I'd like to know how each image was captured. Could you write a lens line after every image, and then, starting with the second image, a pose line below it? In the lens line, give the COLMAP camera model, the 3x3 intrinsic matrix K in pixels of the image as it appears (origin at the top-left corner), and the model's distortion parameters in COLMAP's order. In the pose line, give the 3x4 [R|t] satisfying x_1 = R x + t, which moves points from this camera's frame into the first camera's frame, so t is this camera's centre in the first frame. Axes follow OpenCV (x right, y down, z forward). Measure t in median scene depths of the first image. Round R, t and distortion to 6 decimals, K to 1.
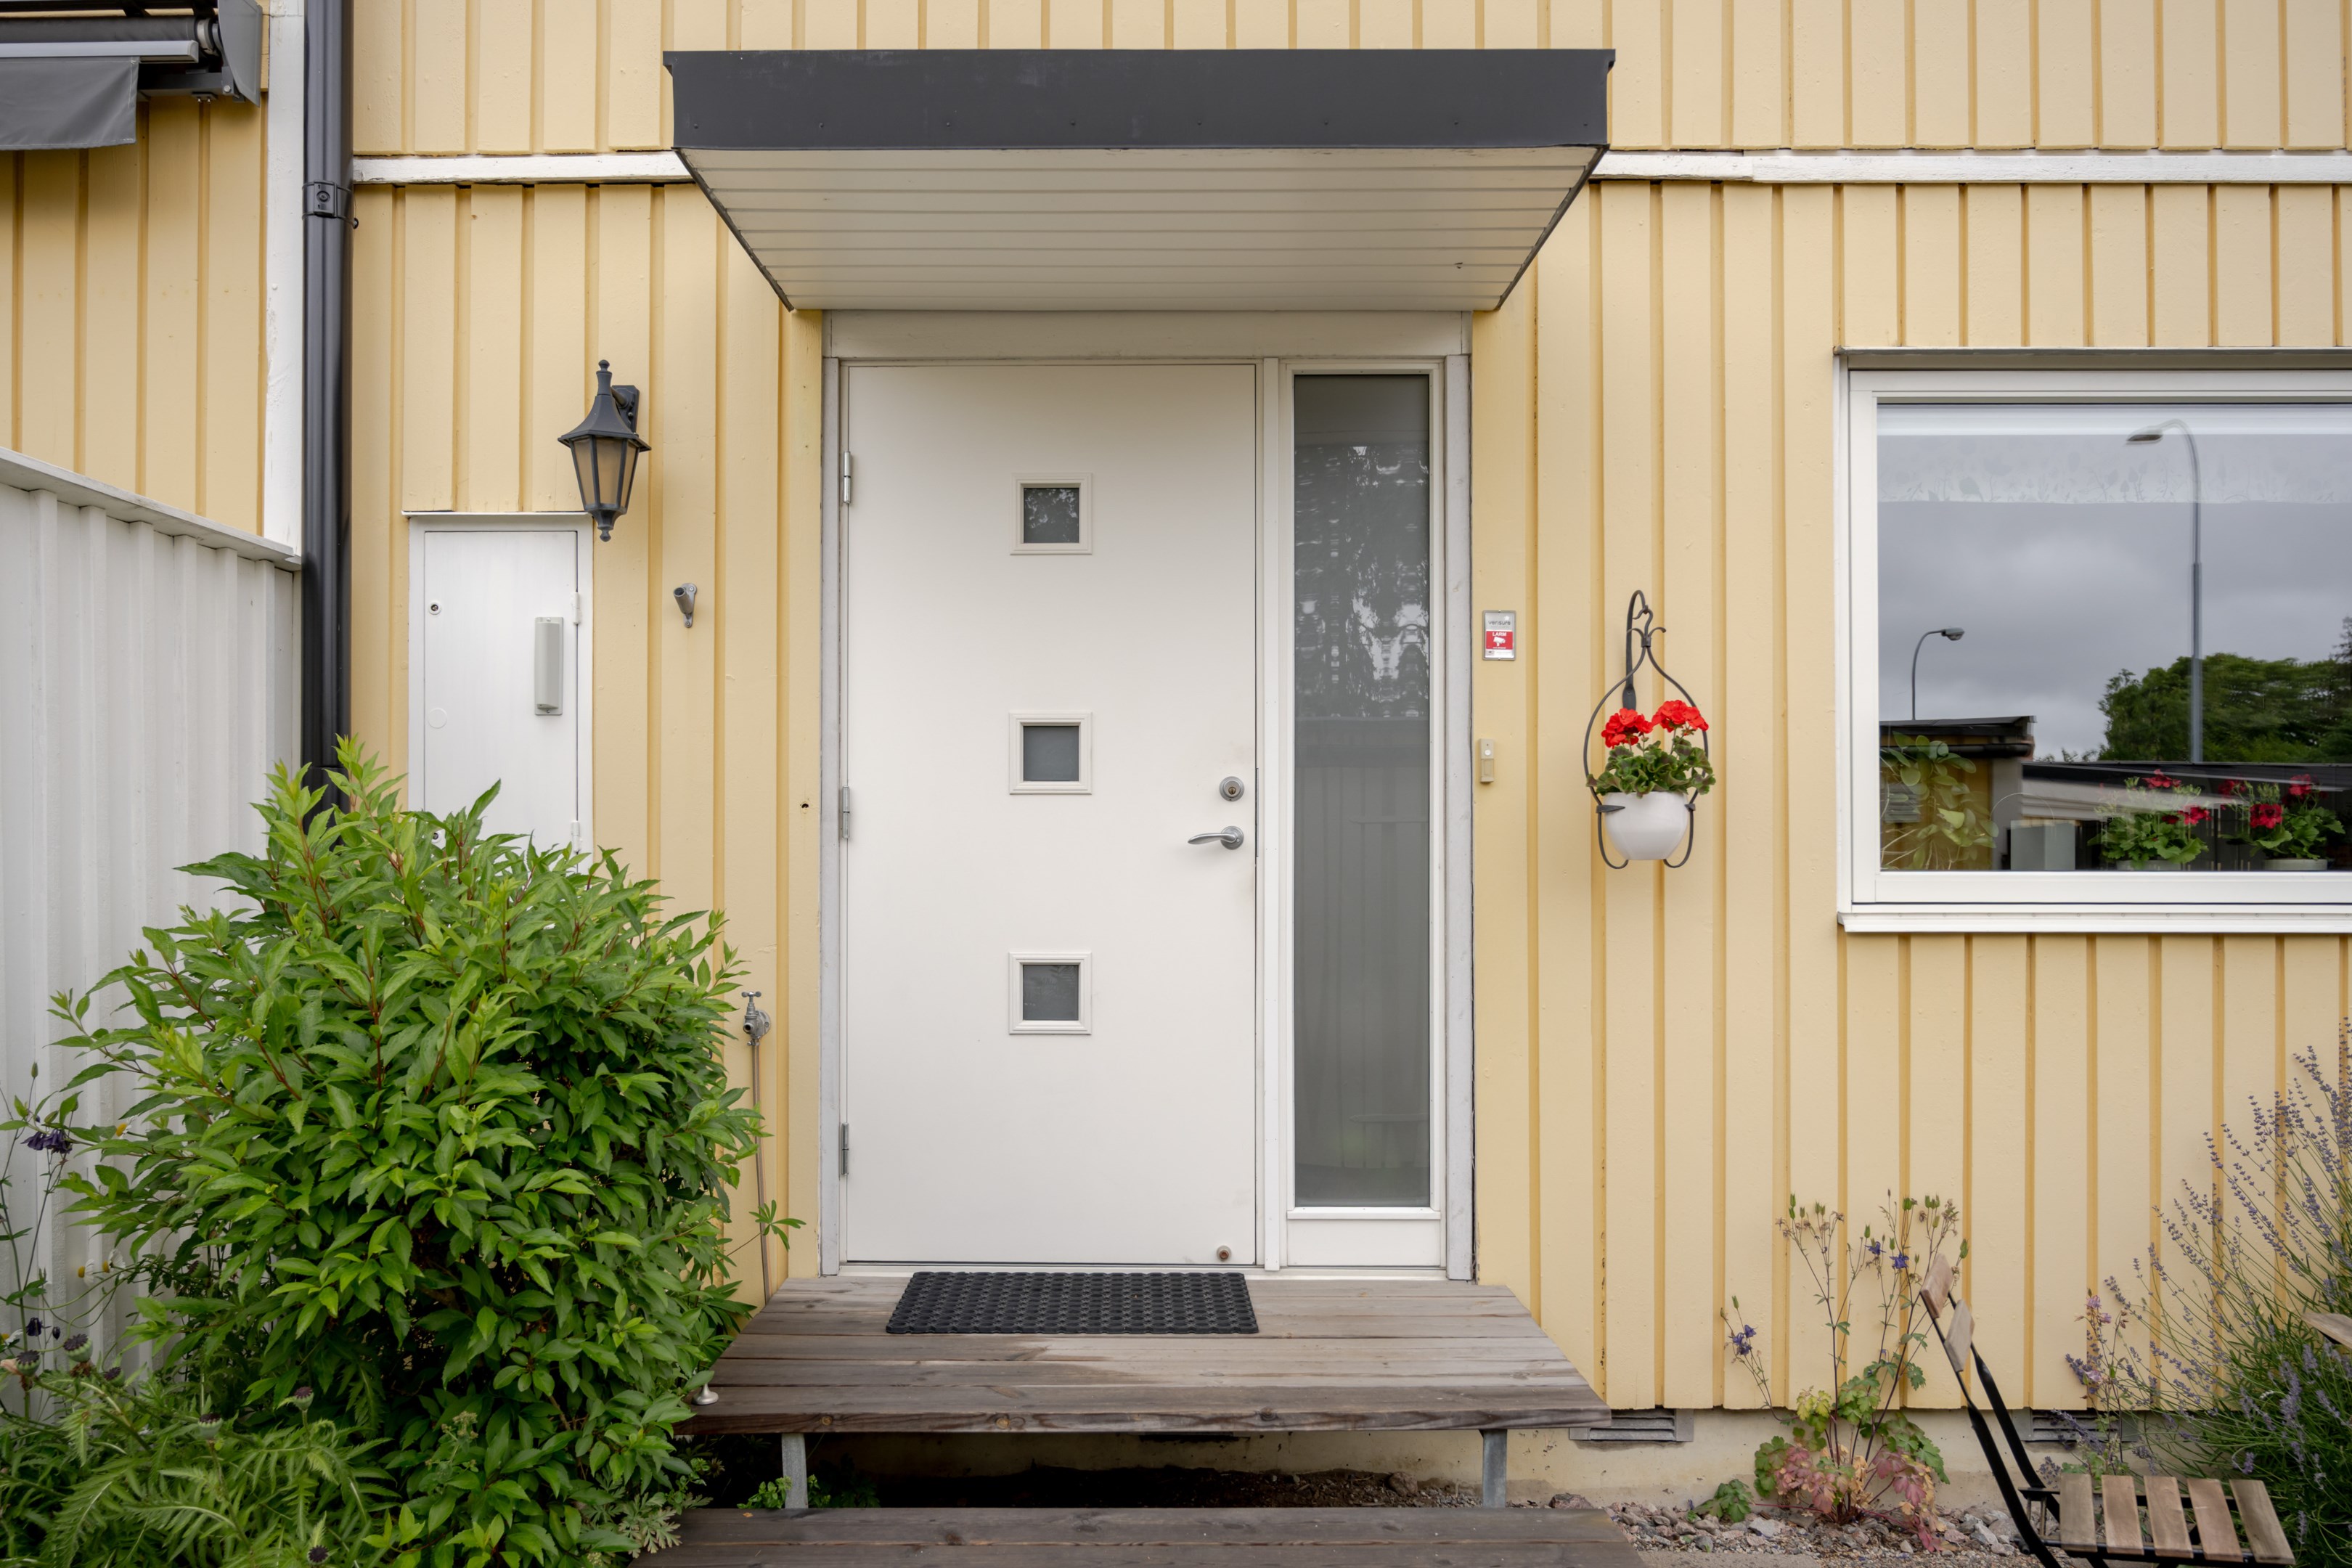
lens RADIAL K [[1610.5, 0, 1175.7], [0, 1610.5, 854.9], [0, 0, 1]] dist [-0.005310, 0.000189]
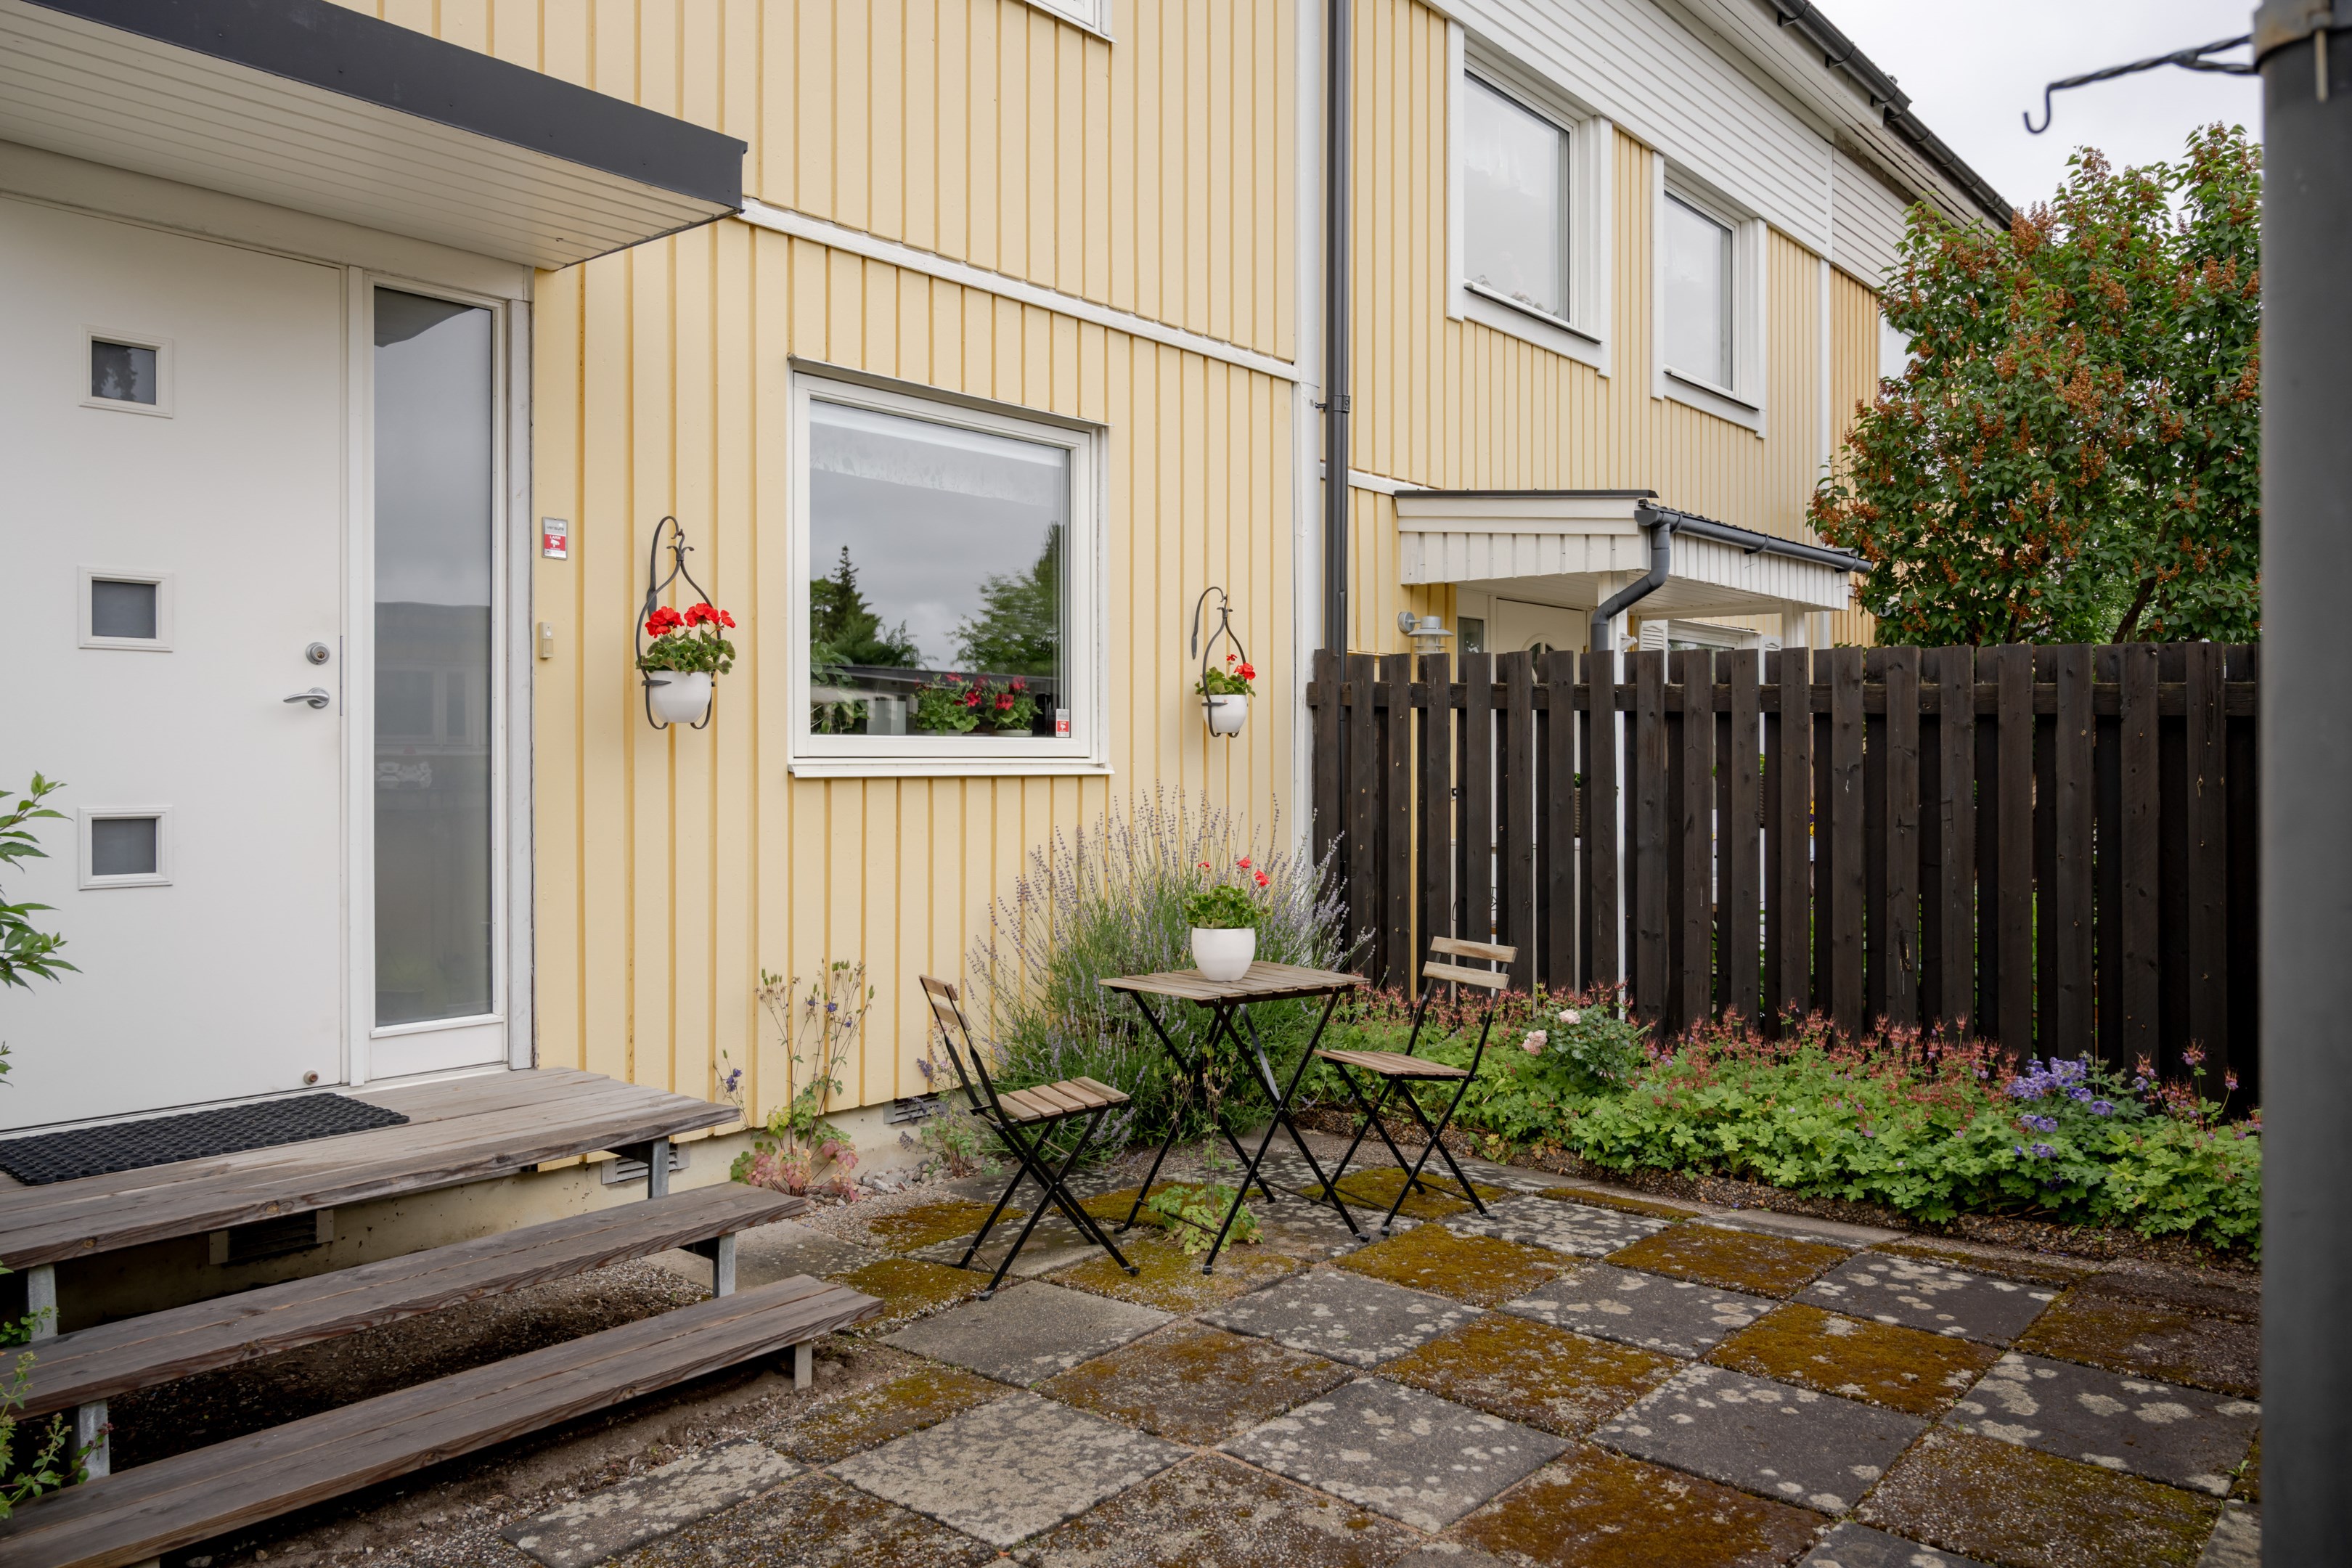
lens RADIAL K [[1619.4, 0, 1175.8], [0, 1619.4, 769.5], [0, 0, 1]] dist [-0.005290, 0.001143]
pose [[0.657074, -0.006426, 0.753798, -0.418061], [-0.005694, 0.999893, 0.013488, 0.020160], [-0.753804, -0.013155, 0.656967, -0.166157]]
